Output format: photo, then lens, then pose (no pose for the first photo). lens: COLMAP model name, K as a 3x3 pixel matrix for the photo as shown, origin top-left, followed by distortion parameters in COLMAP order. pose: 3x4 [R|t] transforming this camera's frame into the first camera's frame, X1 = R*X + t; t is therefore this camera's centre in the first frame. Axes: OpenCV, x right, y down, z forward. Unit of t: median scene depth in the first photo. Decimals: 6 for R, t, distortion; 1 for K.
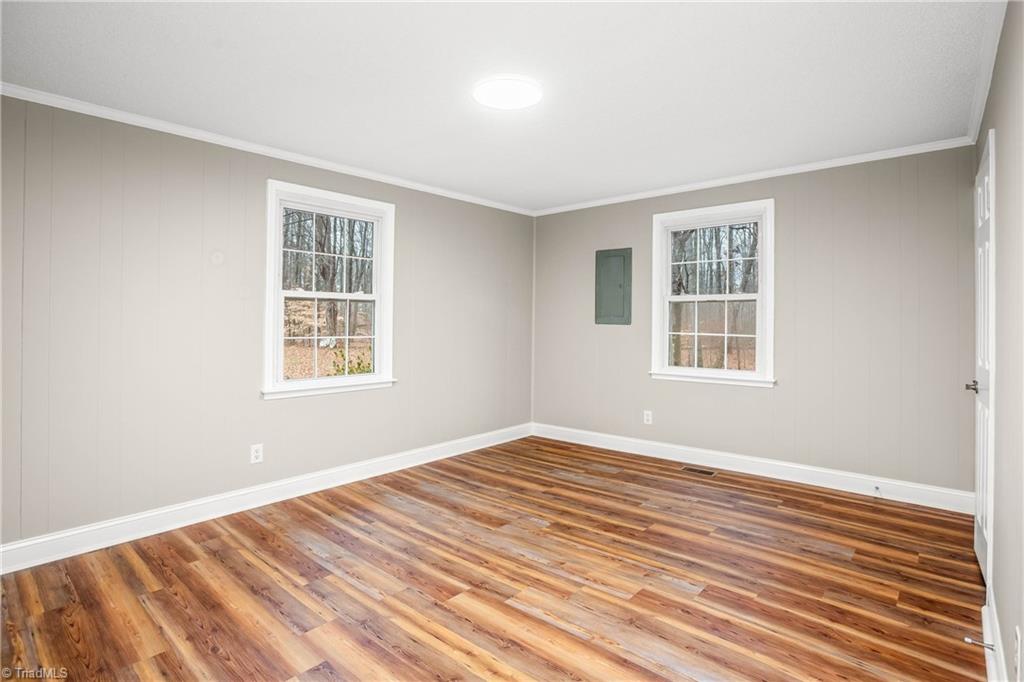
lens RADIAL K [[502.2, 0, 505.2], [0, 502.2, 332.4], [0, 0, 1]] dist [0.000482, 0.003500]
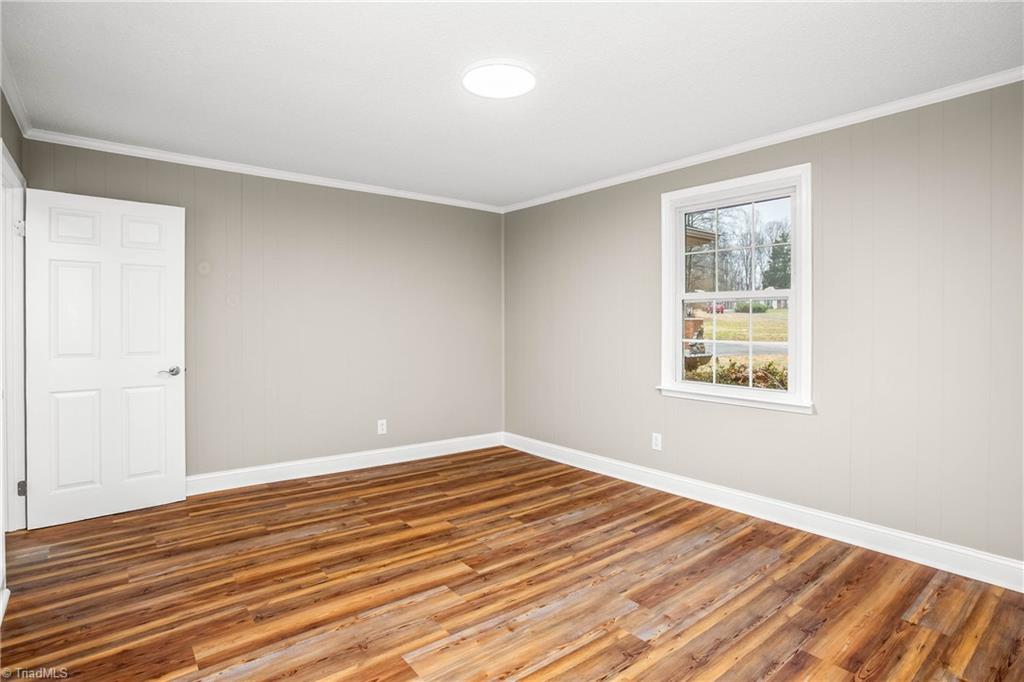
lens RADIAL K [[502.2, 0, 505.1], [0, 502.2, 336.7], [0, 0, 1]] dist [0.000482, 0.003500]
pose [[-0.153586, 0.012538, -0.988056, 0.777688], [-0.010393, 0.999844, 0.014303, -0.008074], [0.988081, 0.012466, -0.153431, 0.969479]]
